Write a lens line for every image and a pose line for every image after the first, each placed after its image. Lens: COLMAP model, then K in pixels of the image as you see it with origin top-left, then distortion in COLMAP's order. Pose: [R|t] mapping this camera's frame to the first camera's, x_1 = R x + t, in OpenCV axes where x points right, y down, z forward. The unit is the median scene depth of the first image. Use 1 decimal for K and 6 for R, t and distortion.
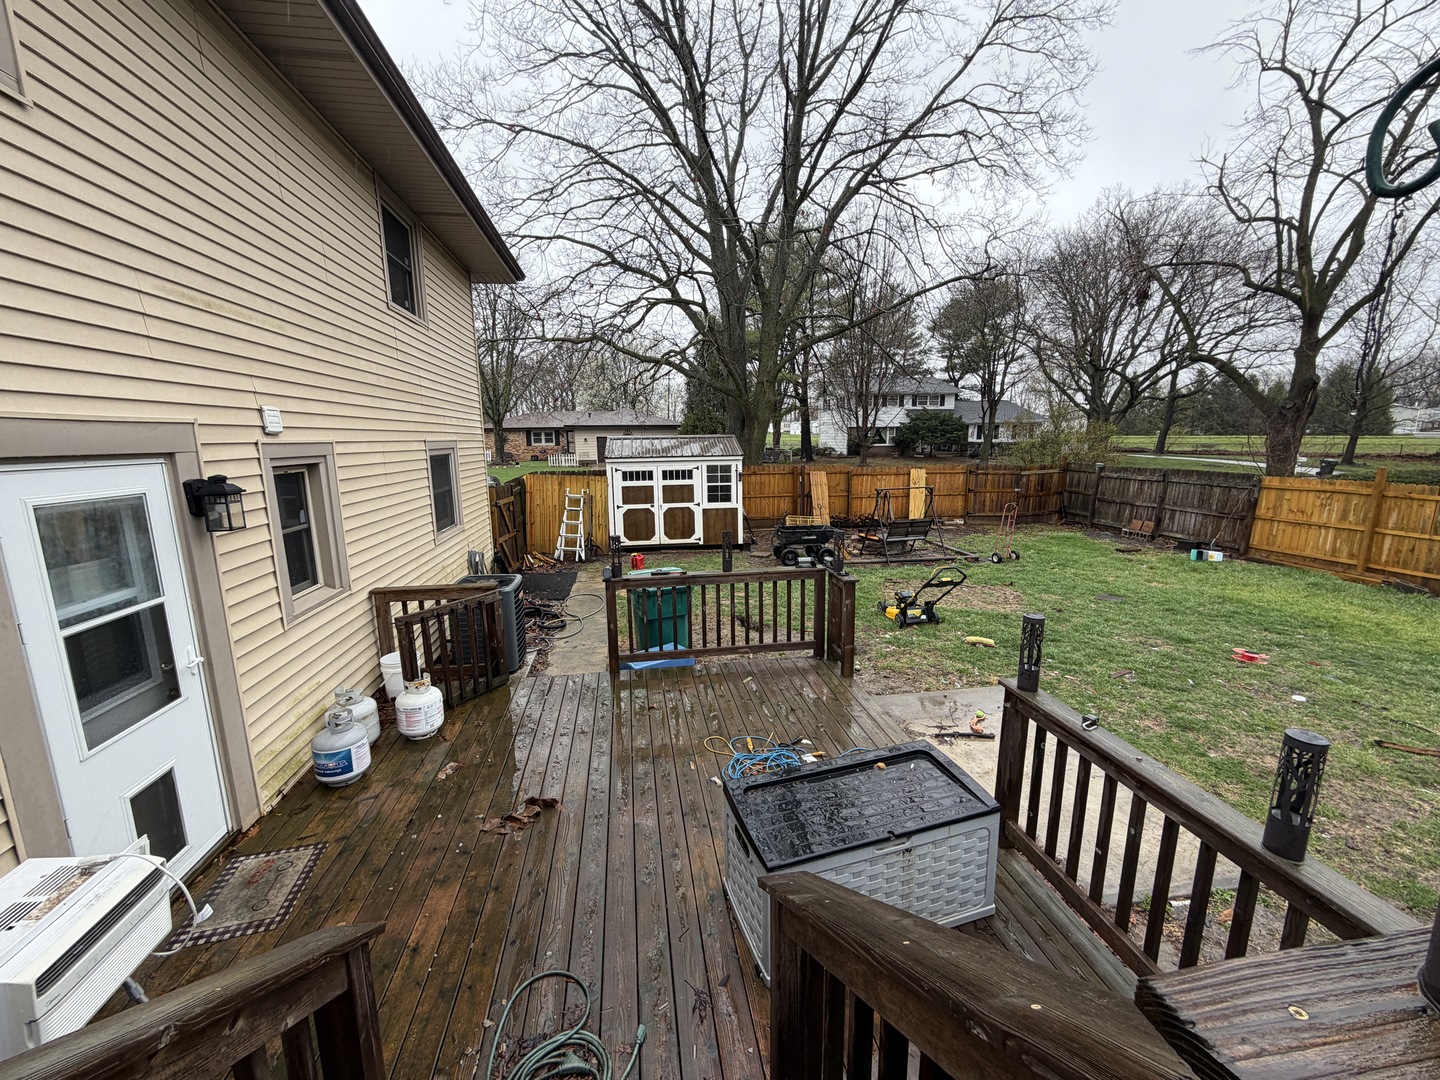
lens RADIAL K [[572.7, 0, 717.1], [0, 572.7, 539.0], [0, 0, 1]] dist [0.001273, -0.000325]
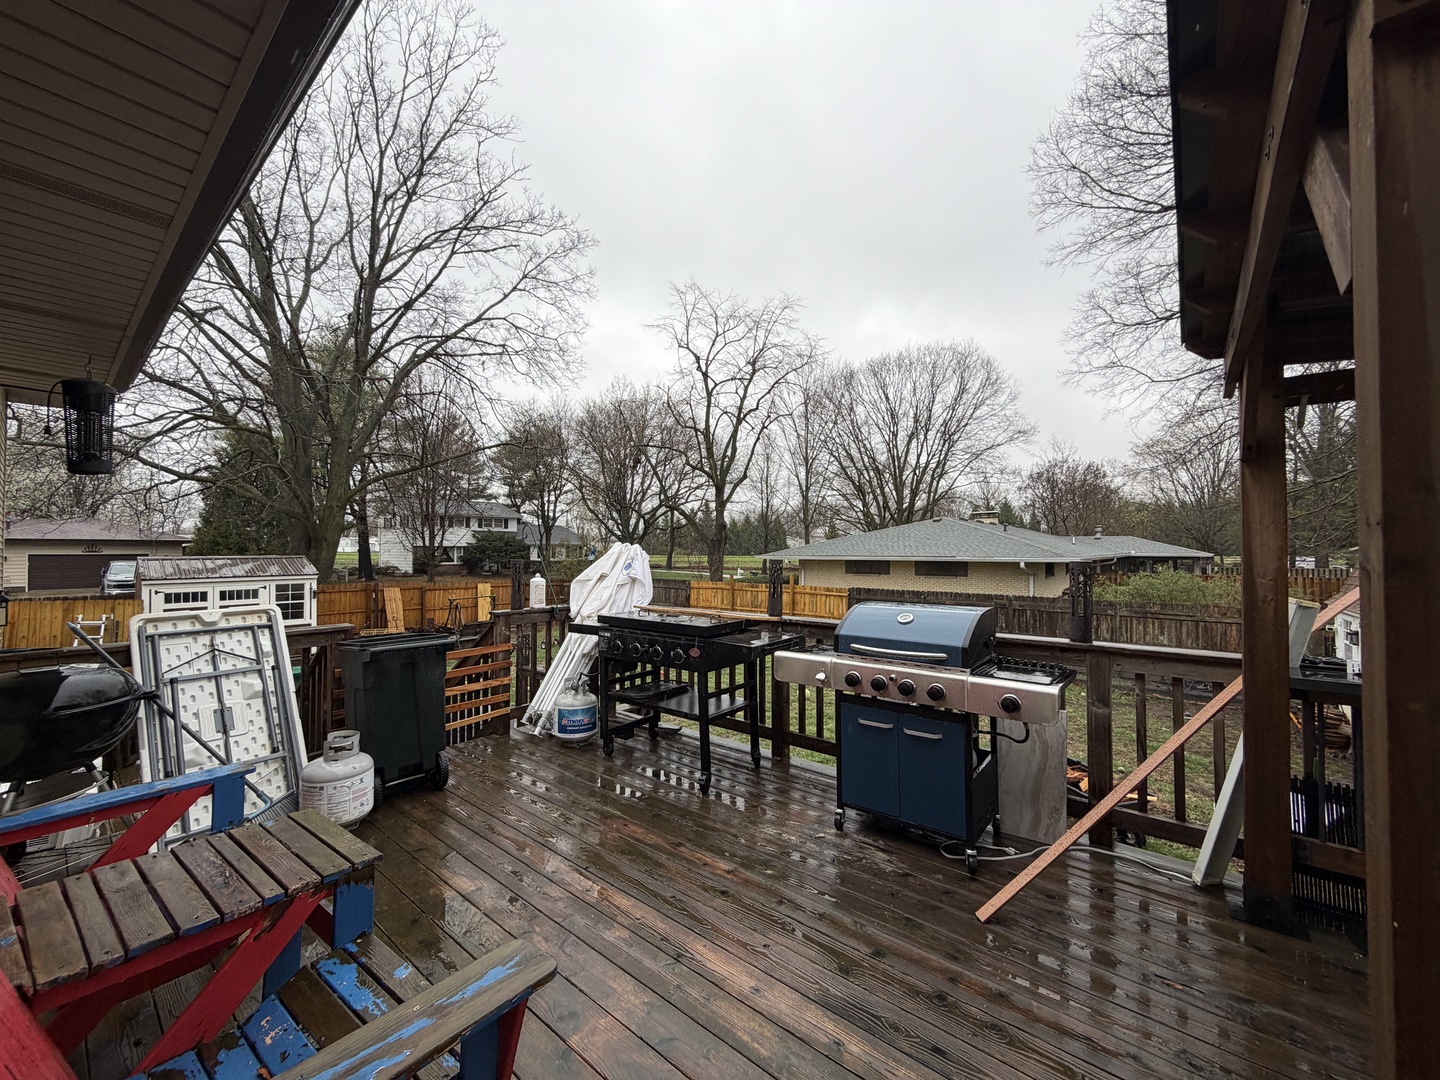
lens RADIAL K [[572.7, 0, 717.8], [0, 572.7, 539.9], [0, 0, 1]] dist [0.001273, -0.000325]
pose [[0.754414, 0.021690, 0.656041, -0.082357], [0.110961, 0.980856, -0.160028, 0.040392], [-0.646953, 0.193522, 0.737565, -0.259609]]
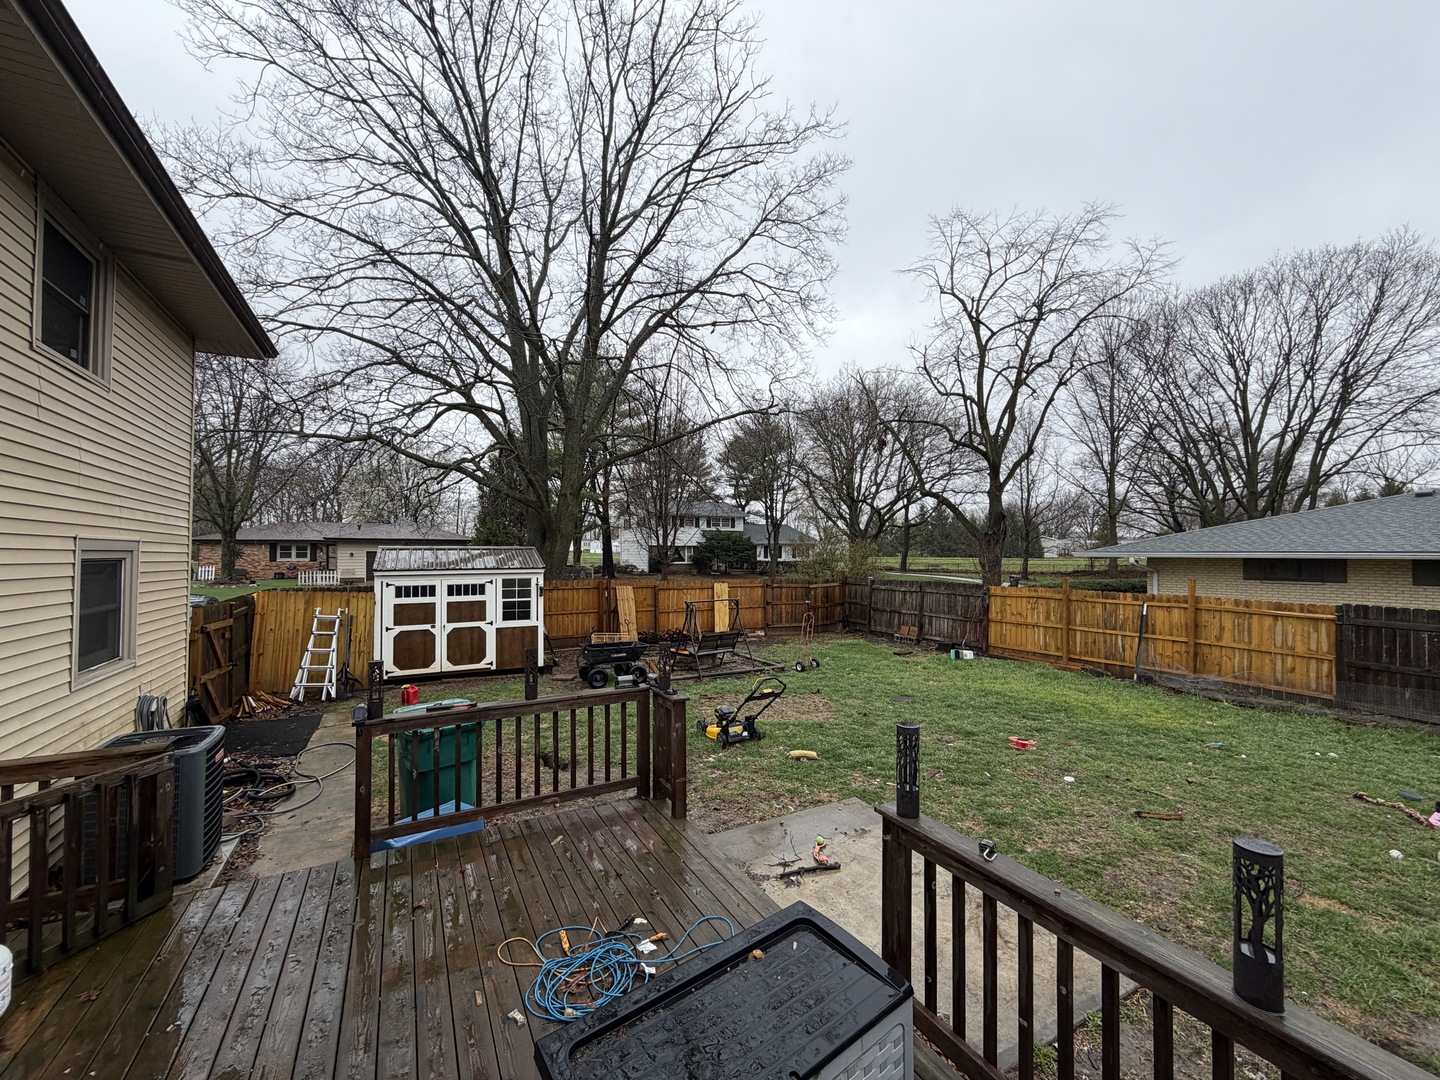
lens RADIAL K [[572.7, 0, 716.9], [0, 572.7, 538.9], [0, 0, 1]] dist [0.001273, -0.000325]
pose [[0.941558, 0.020247, 0.336241, -0.004083], [0.049230, 0.979203, -0.196818, 0.002485], [-0.333233, 0.201869, 0.920980, 0.040650]]
